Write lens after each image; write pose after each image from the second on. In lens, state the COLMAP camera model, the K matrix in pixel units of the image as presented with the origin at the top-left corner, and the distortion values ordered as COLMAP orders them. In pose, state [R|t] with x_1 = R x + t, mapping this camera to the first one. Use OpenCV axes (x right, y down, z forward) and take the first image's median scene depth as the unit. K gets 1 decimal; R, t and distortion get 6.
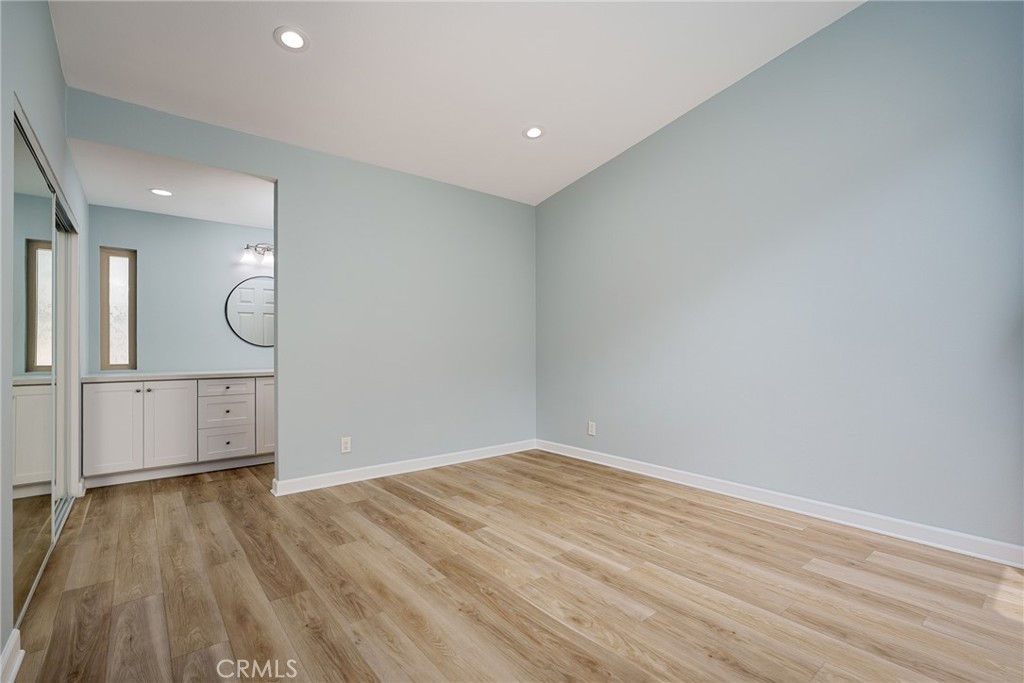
lens RADIAL K [[465.2, 0, 515.8], [0, 465.2, 342.9], [0, 0, 1]] dist [0.003319, 0.000469]
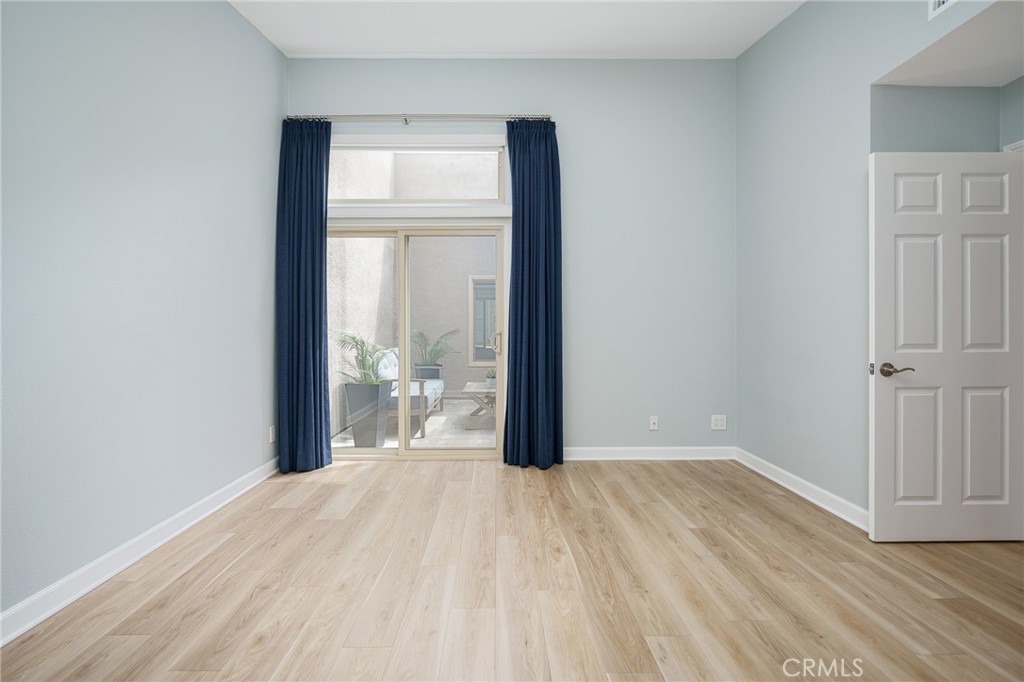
lens RADIAL K [[465.2, 0, 509.8], [0, 465.2, 334.2], [0, 0, 1]] dist [0.003319, 0.000469]
pose [[-0.791218, 0.000489, 0.611534, -0.441943], [-0.004254, 0.999971, -0.006303, 0.030118], [-0.611519, -0.007588, -0.791193, 1.753346]]
